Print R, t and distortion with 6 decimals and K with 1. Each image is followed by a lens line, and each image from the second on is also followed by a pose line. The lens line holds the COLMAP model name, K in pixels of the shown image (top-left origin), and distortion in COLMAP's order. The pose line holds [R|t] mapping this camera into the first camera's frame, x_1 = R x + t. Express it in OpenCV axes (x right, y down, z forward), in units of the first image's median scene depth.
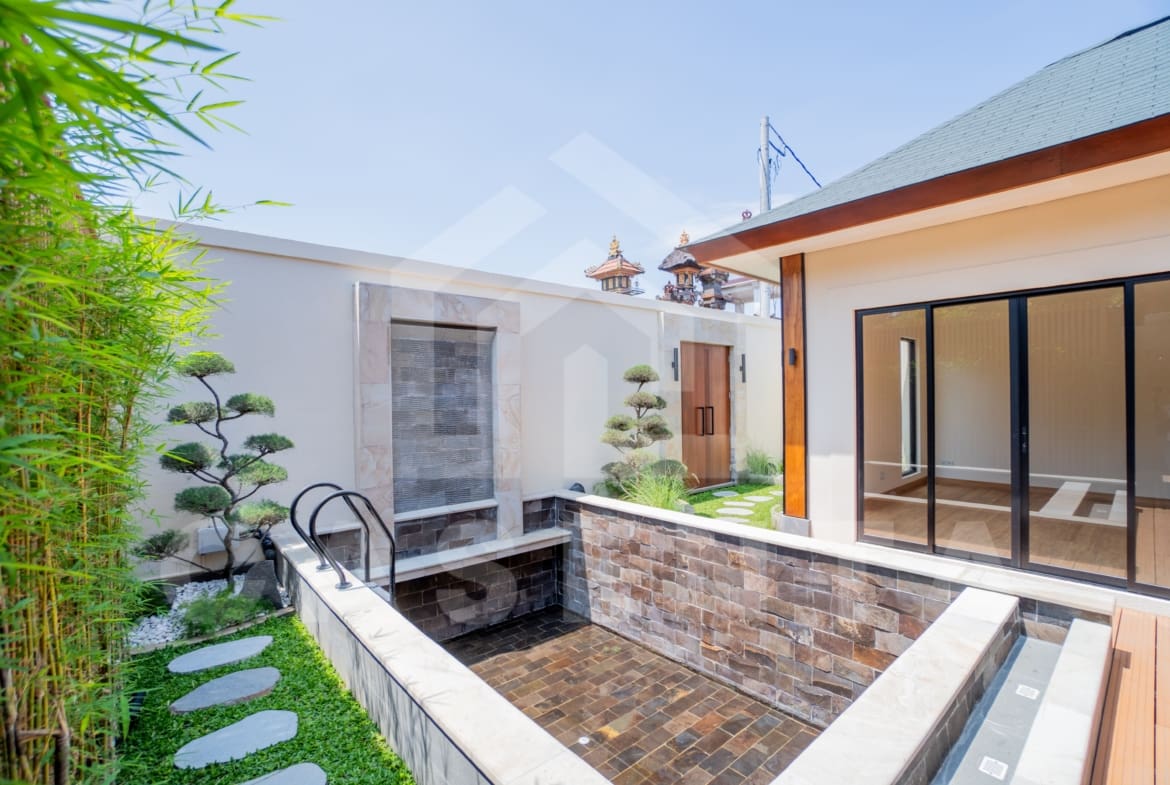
lens RADIAL K [[518.4, 0, 581.5], [0, 518.4, 397.2], [0, 0, 1]] dist [-0.037681, 0.000278]
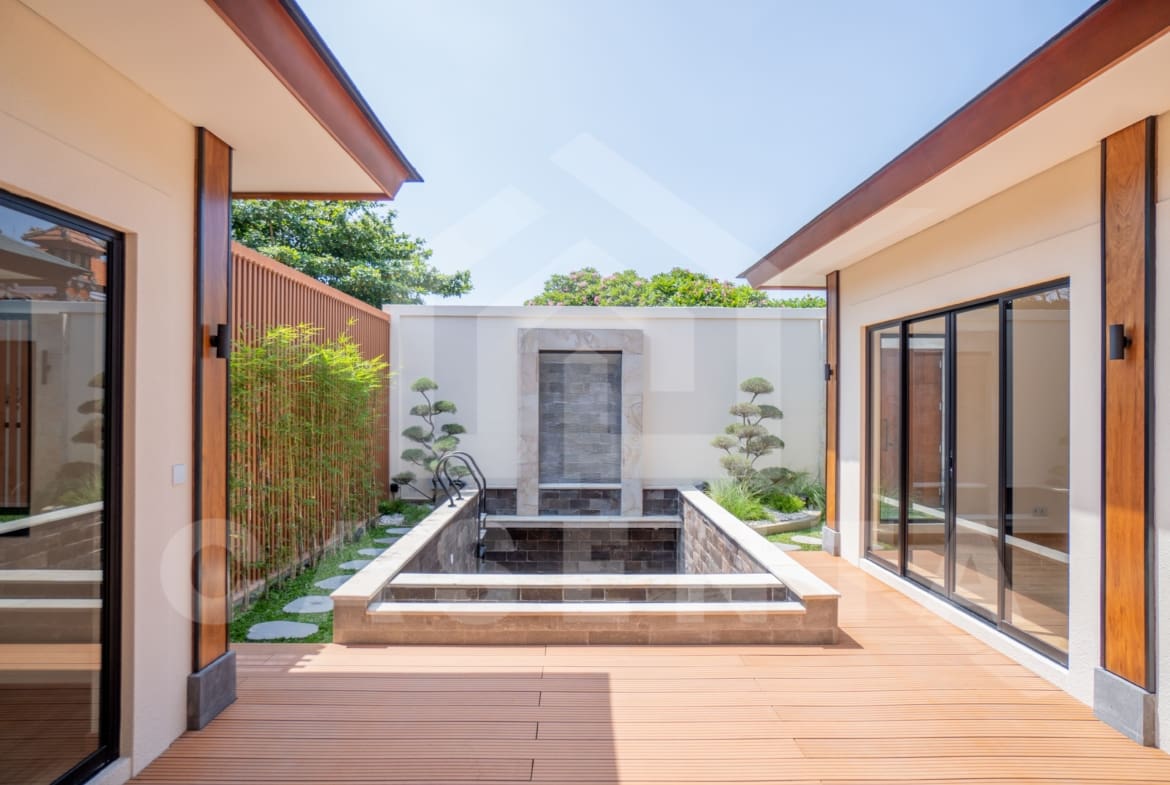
lens RADIAL K [[597.0, 0, 586.3], [0, 597.0, 396.4], [0, 0, 1]] dist [-0.029327, -0.000142]
pose [[0.772160, 0.013194, -0.635291, 0.750881], [-0.015214, 0.999882, 0.002275, -0.024085], [0.635246, 0.007909, 0.772269, -0.213341]]
